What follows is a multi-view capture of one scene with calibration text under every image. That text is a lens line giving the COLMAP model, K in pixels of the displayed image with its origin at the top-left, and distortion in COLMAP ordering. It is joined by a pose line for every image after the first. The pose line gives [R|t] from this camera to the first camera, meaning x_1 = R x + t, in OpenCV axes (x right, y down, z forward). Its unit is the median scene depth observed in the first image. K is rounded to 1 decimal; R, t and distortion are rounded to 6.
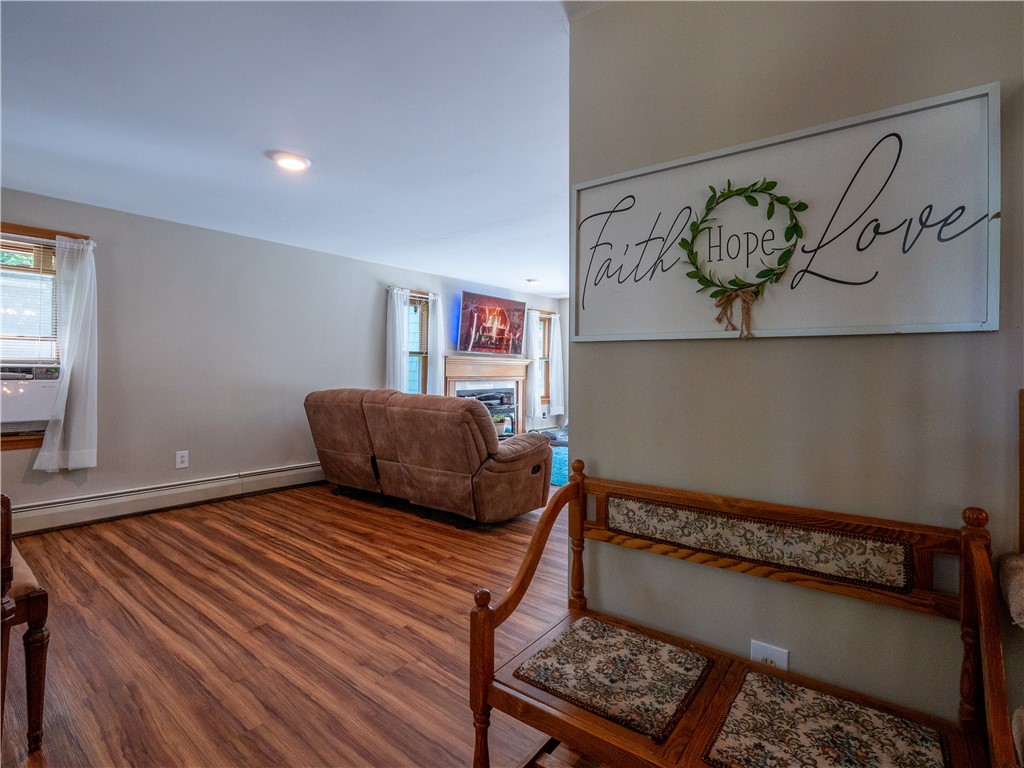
lens RADIAL K [[506.7, 0, 512.0], [0, 506.7, 384.0], [0, 0, 1]] dist [-0.005101, 0.001879]
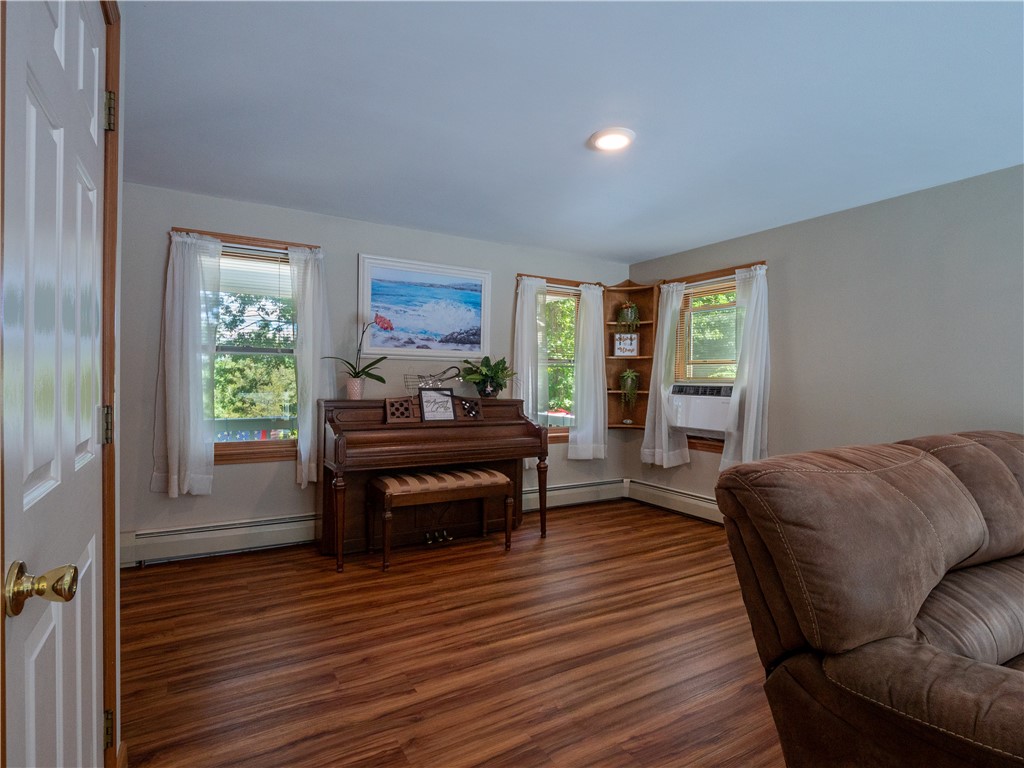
lens RADIAL K [[506.7, 0, 512.0], [0, 506.7, 384.0], [0, 0, 1]] dist [-0.005101, 0.001879]
pose [[-0.333202, -0.010873, -0.942793, 0.354983], [-0.052345, 0.998605, 0.006983, -0.020557], [0.941401, 0.051677, -0.333306, 0.968743]]
